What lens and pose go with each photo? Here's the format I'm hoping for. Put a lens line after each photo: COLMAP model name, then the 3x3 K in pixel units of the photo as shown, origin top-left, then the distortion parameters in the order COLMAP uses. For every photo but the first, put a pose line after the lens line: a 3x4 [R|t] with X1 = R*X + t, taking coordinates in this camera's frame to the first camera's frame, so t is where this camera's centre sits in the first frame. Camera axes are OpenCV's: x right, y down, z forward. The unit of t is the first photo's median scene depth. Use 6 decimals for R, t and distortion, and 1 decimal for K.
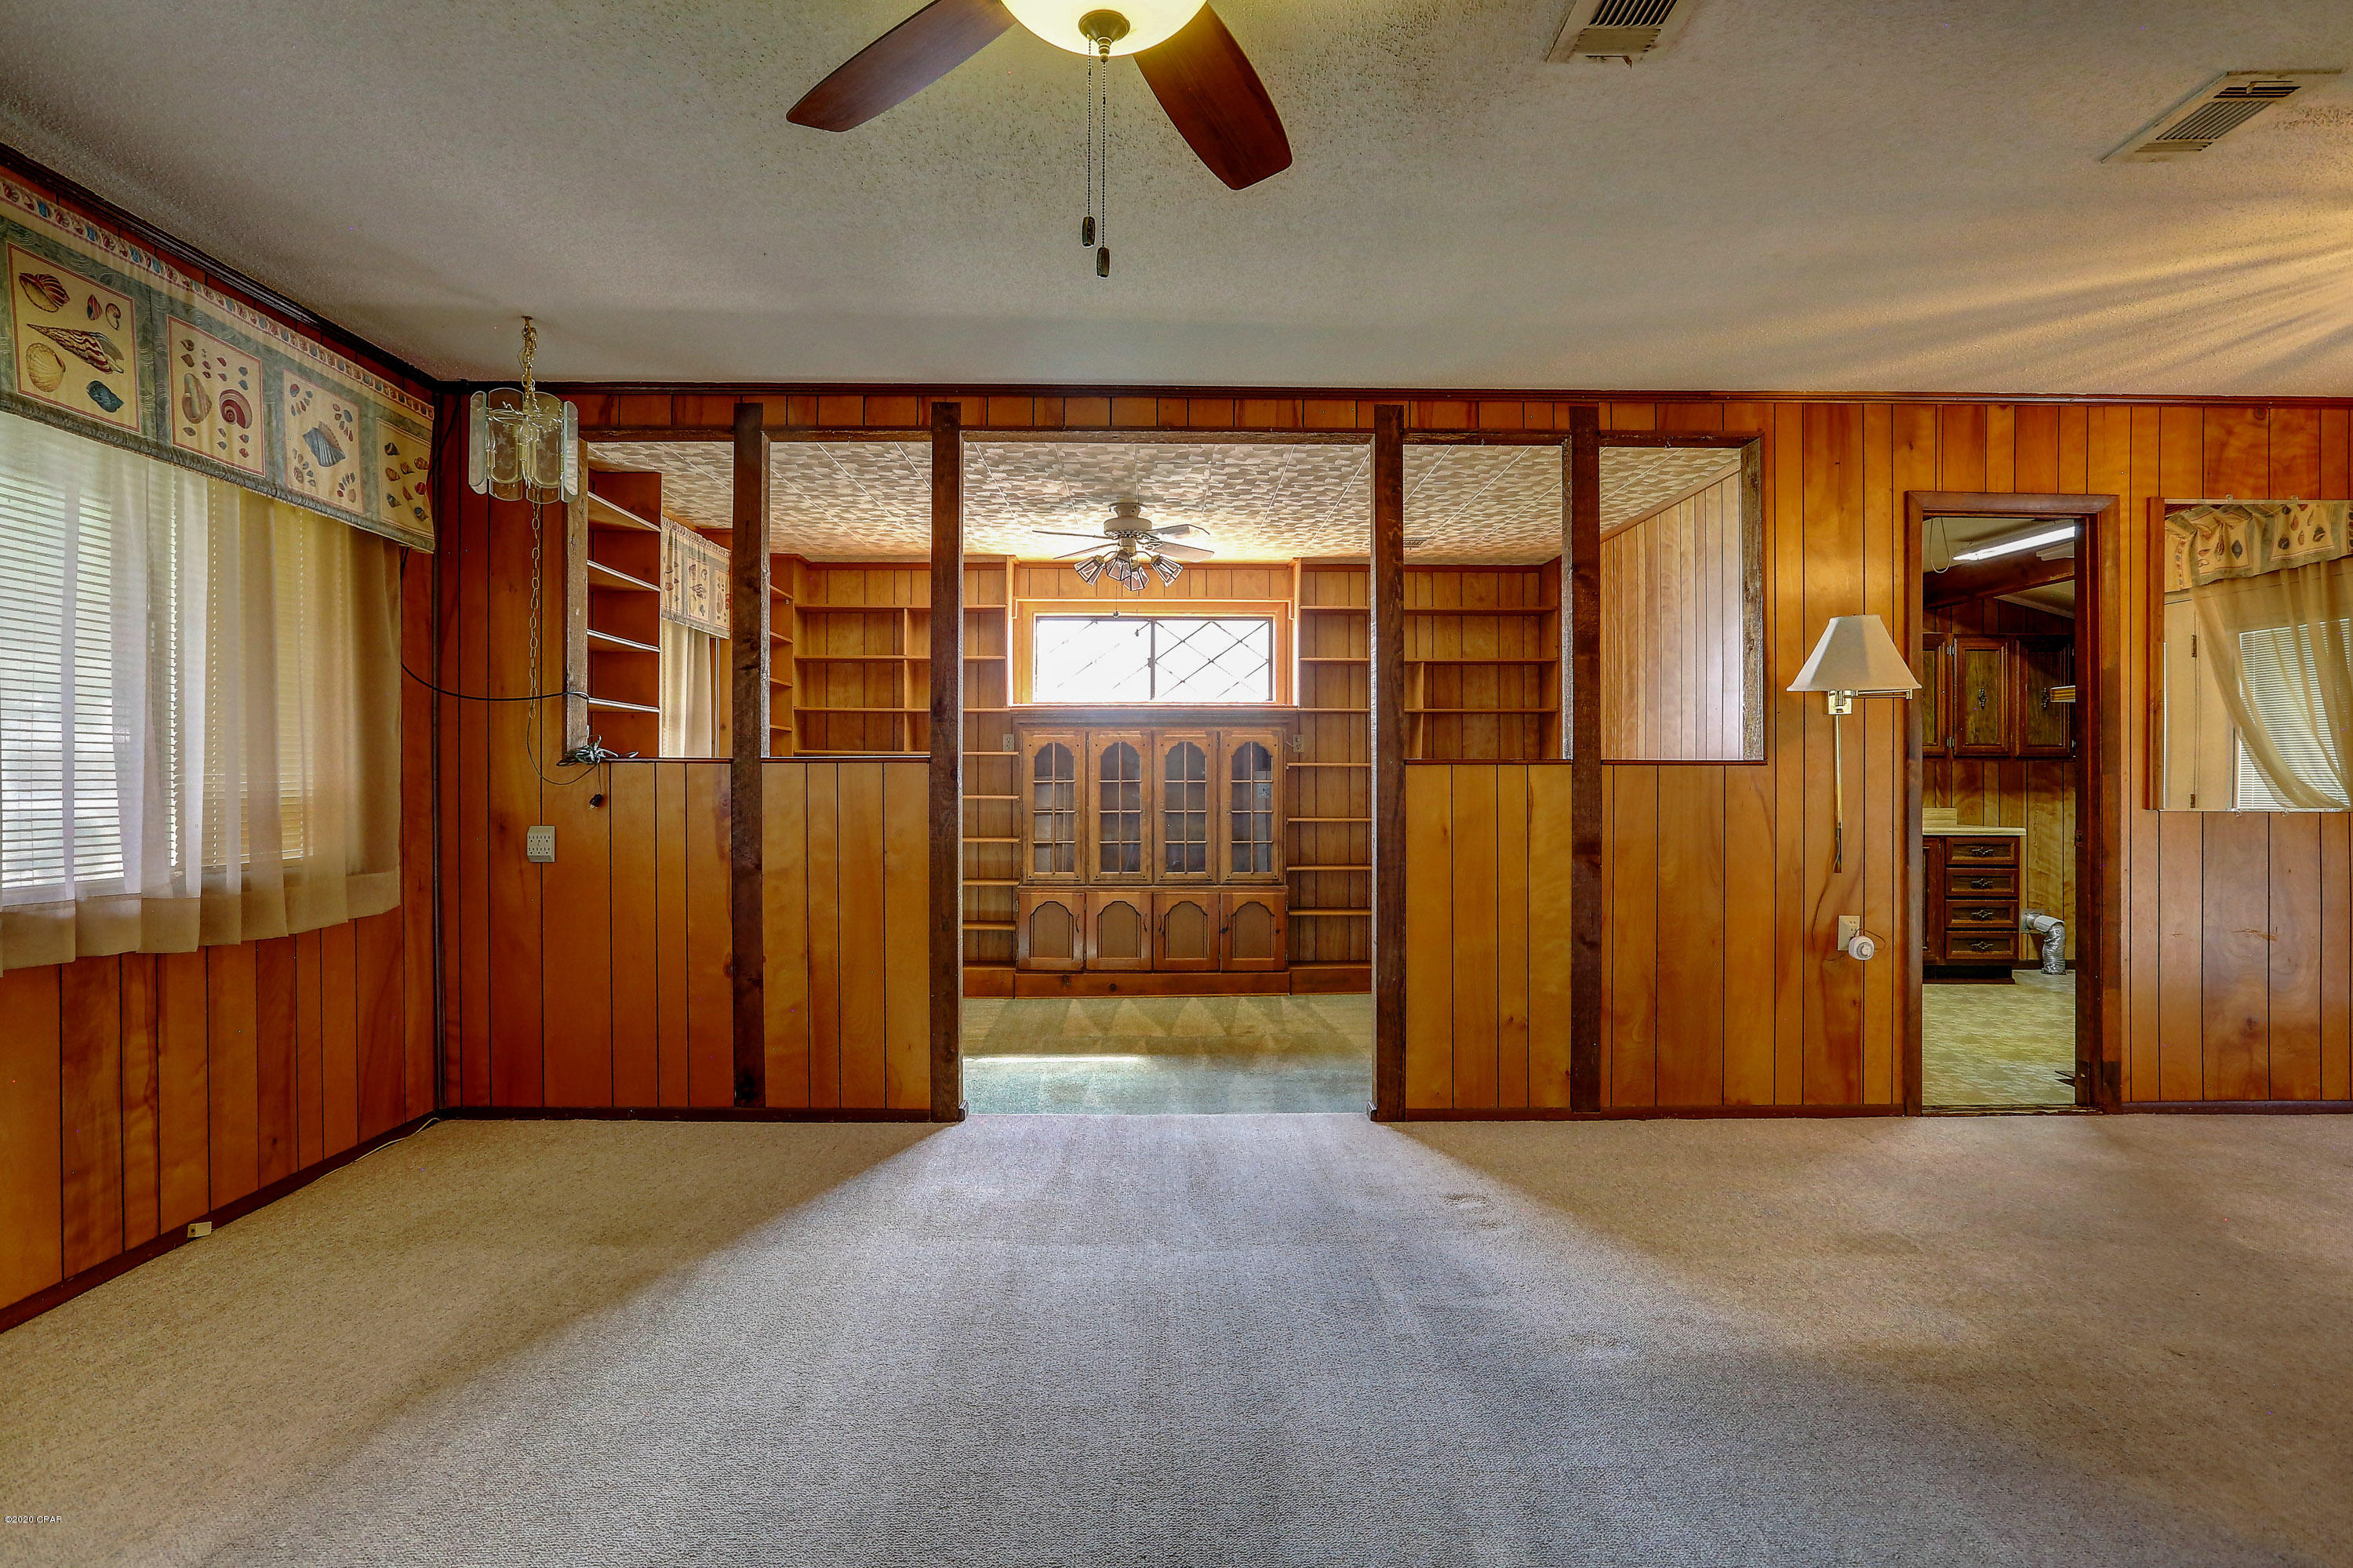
lens RADIAL K [[1210.4, 0, 1176.5], [0, 1210.4, 784.0], [0, 0, 1]] dist [-0.055780, 0.024829]
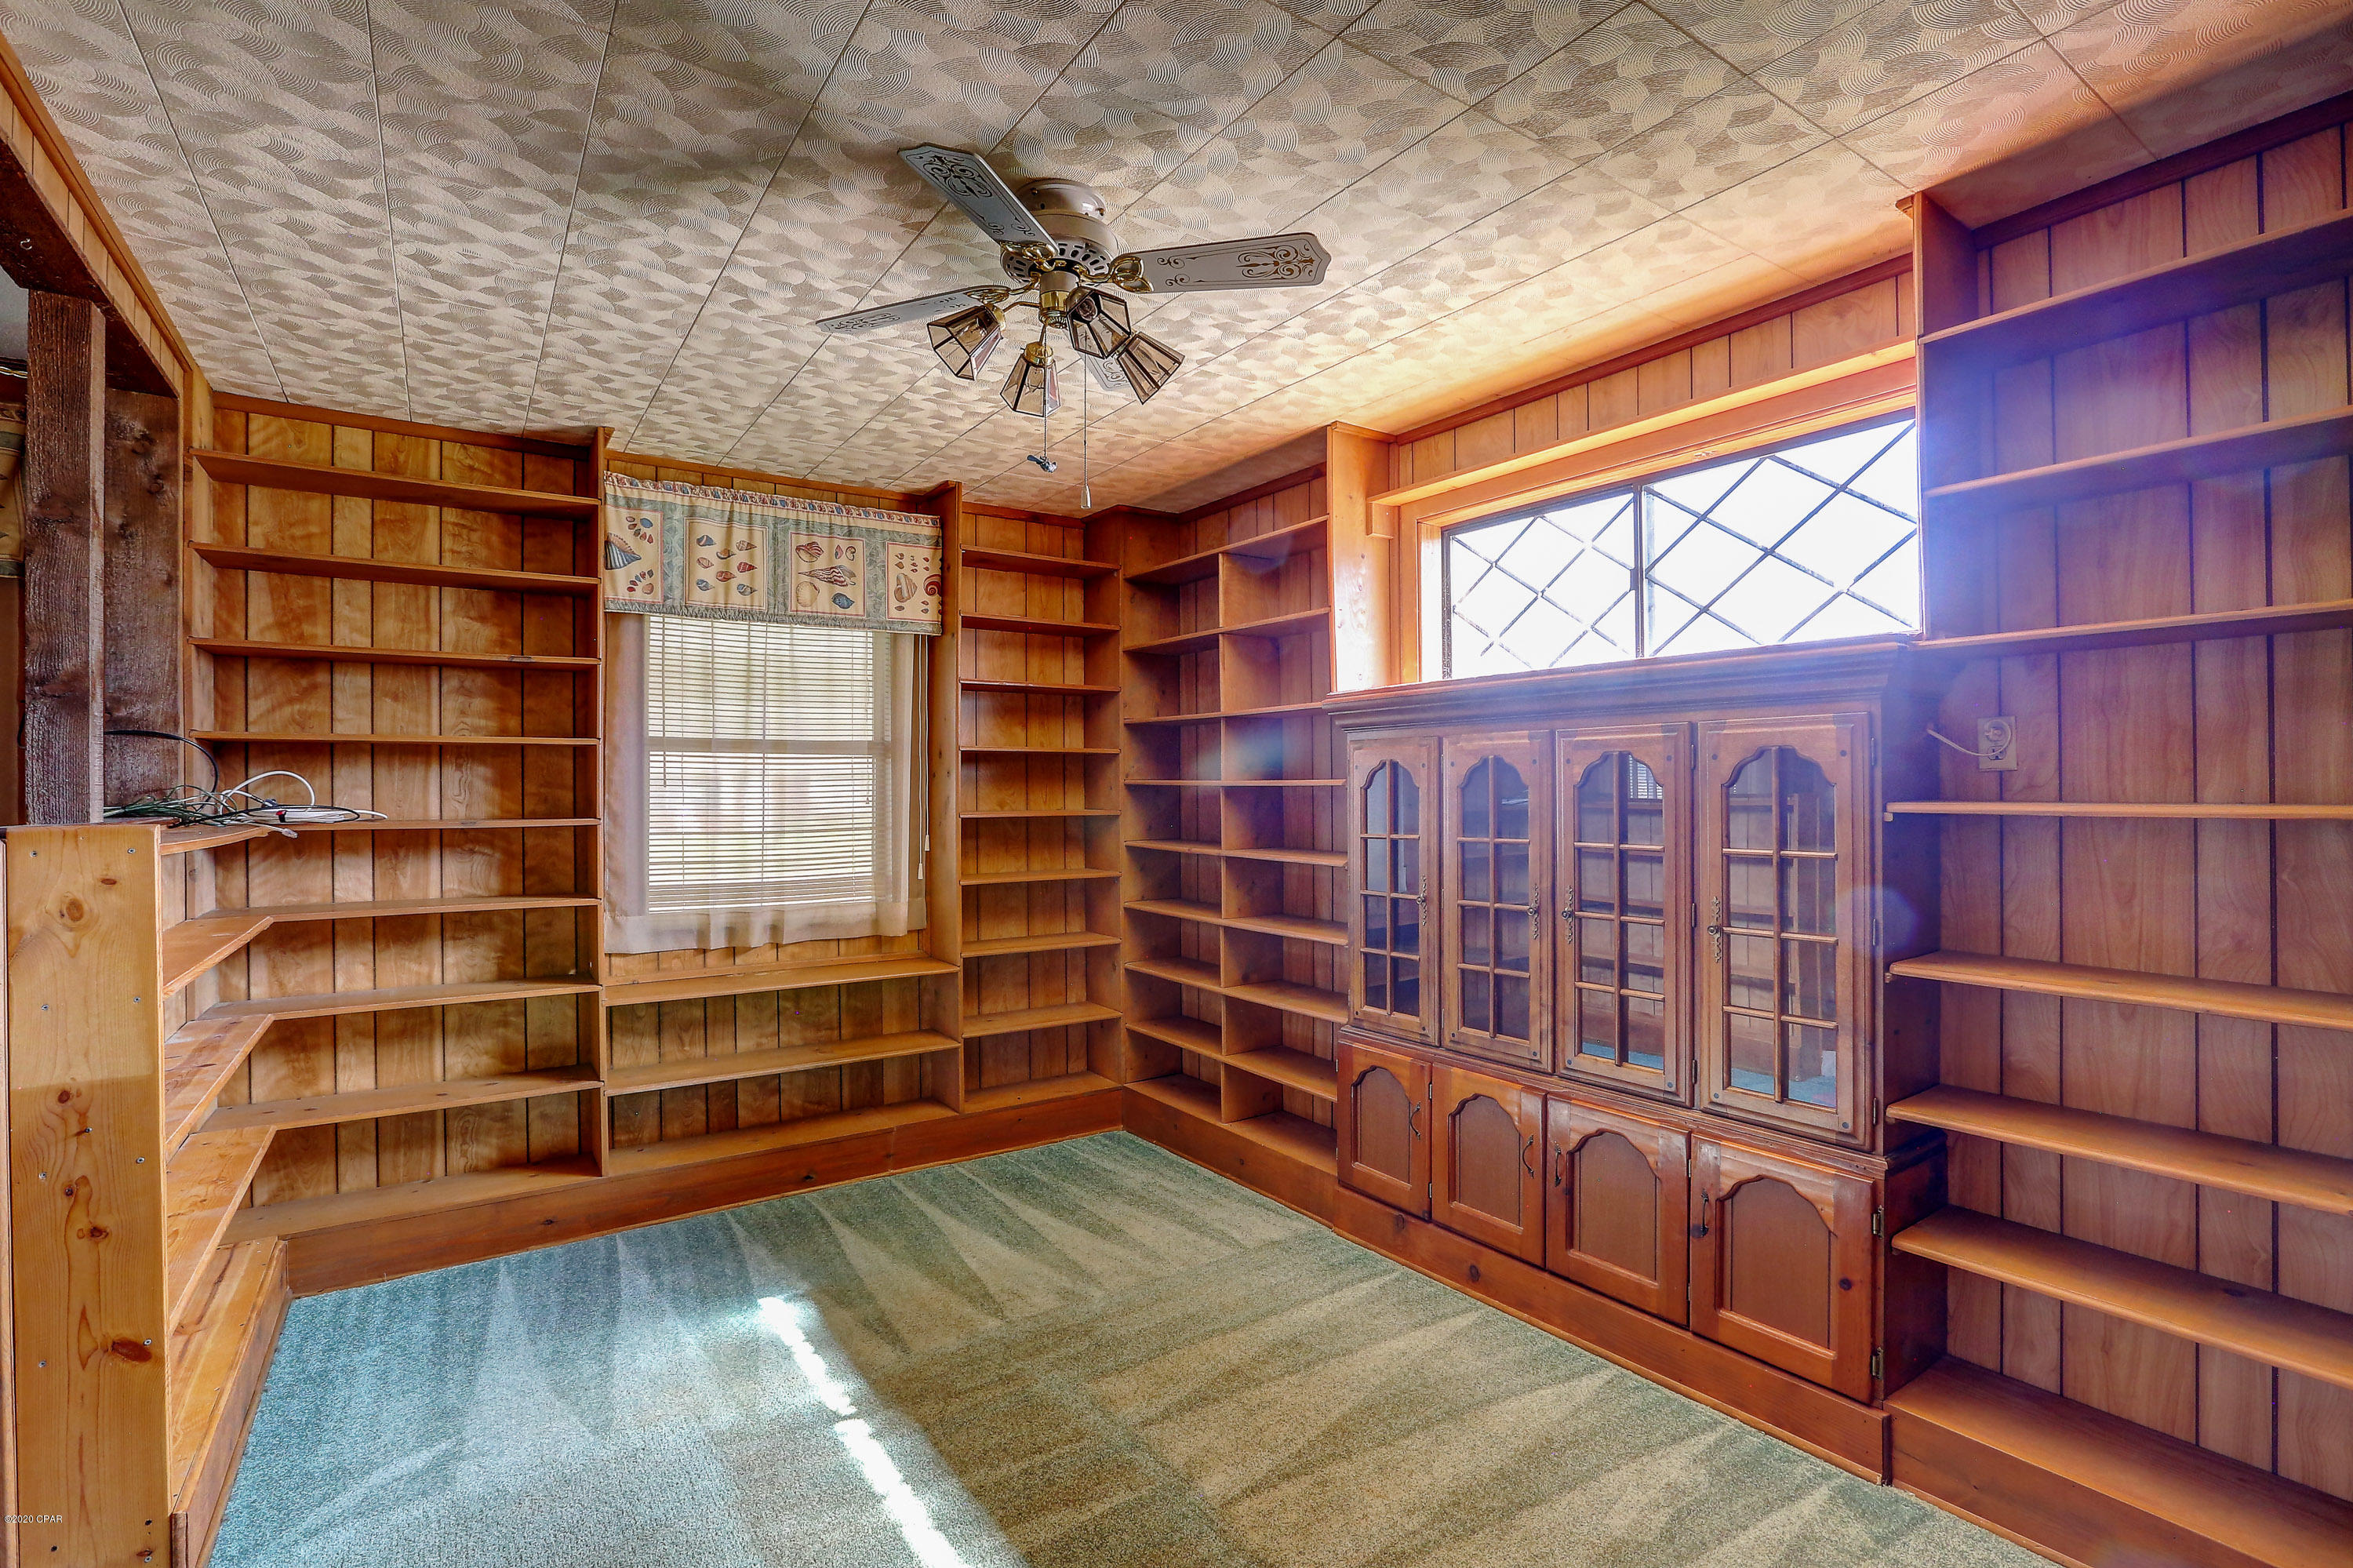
lens RADIAL K [[1081.4, 0, 1169.2], [0, 1081.4, 784.2], [0, 0, 1]] dist [-0.059617, 0.025418]
pose [[0.549458, -0.006106, -0.835499, 0.556354], [0.001951, 0.999980, -0.006025, -0.051716], [0.835519, 0.001680, 0.549459, 1.611826]]
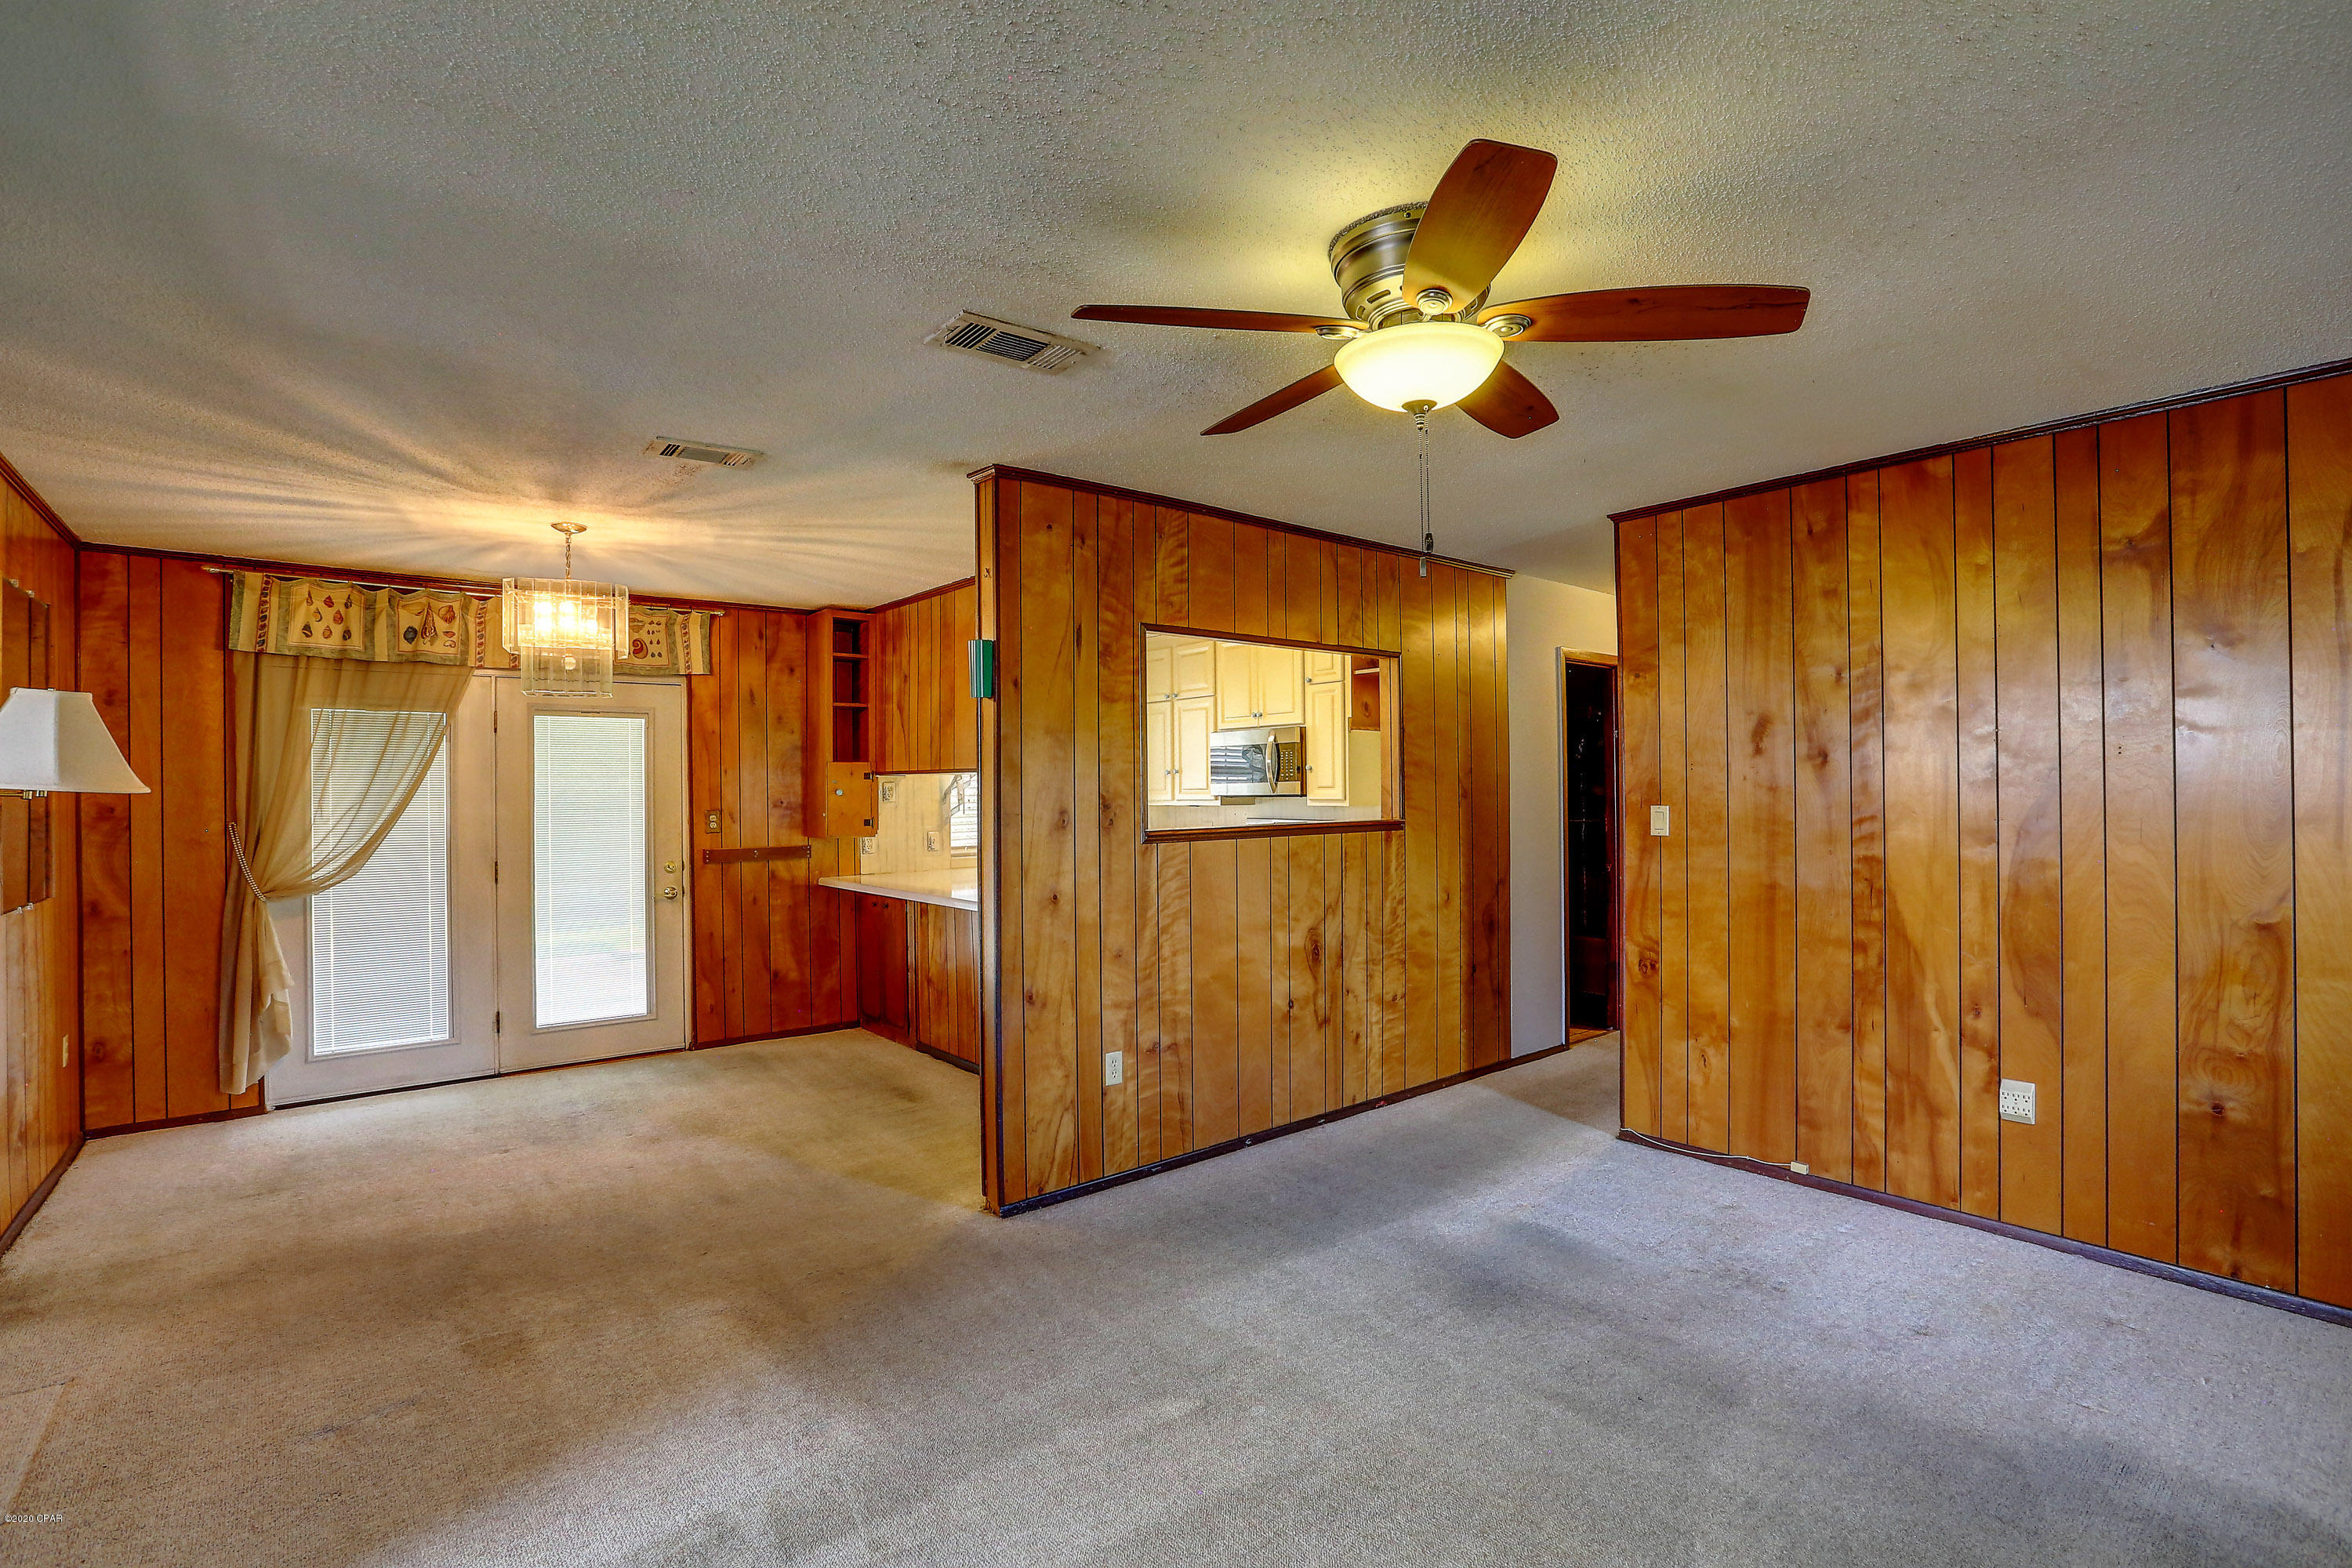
lens RADIAL K [[1080.9, 0, 1168.7], [0, 1080.9, 784.2], [0, 0, 1]] dist [-0.059617, 0.025418]
pose [[-0.622178, 0.008668, 0.782828, -0.471960], [0.012335, 0.999923, -0.001269, -0.088903], [-0.782779, 0.008866, -0.622237, 1.081946]]
